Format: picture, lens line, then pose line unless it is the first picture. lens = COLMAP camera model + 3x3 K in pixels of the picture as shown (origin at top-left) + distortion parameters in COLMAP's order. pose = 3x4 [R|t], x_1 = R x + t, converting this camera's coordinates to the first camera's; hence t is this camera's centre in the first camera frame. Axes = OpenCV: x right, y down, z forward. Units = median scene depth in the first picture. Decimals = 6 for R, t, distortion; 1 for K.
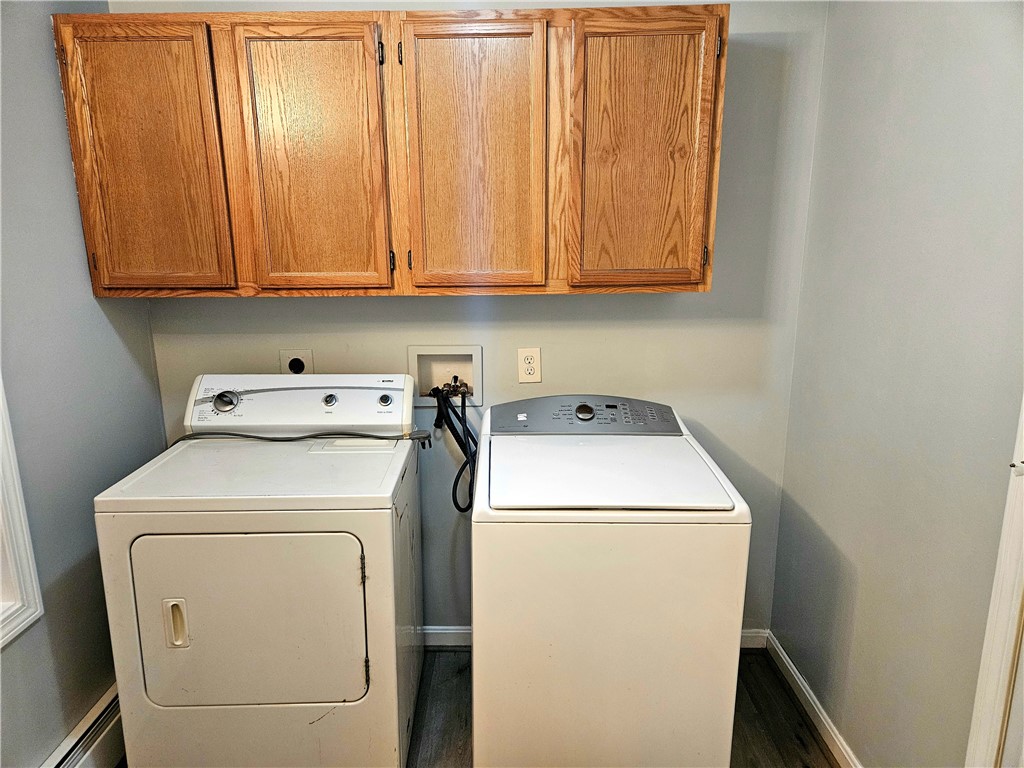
lens RADIAL K [[678.4, 0, 510.1], [0, 678.4, 393.9], [0, 0, 1]] dist [0.079689, -0.058418]
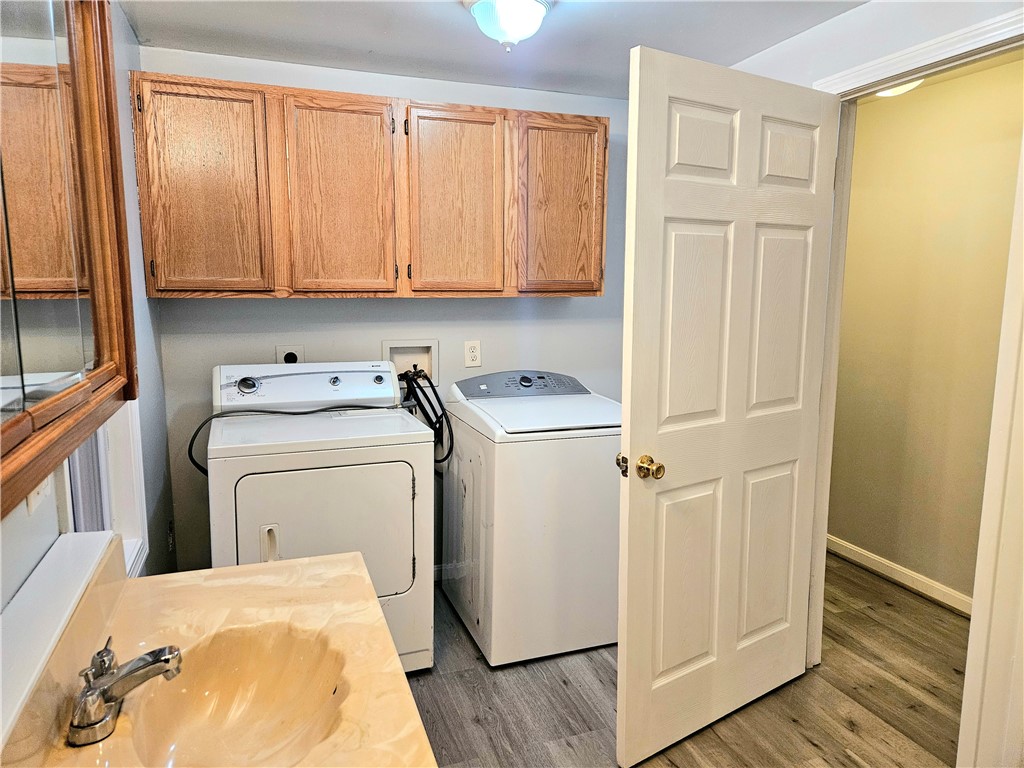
lens RADIAL K [[683.1, 0, 506.3], [0, 683.1, 383.2], [0, 0, 1]] dist [0.086282, -0.068672]
pose [[0.935488, -0.037732, 0.351339, -0.459413], [0.067229, 0.995127, -0.072135, 0.139802], [-0.346905, 0.091101, 0.933465, -0.333026]]
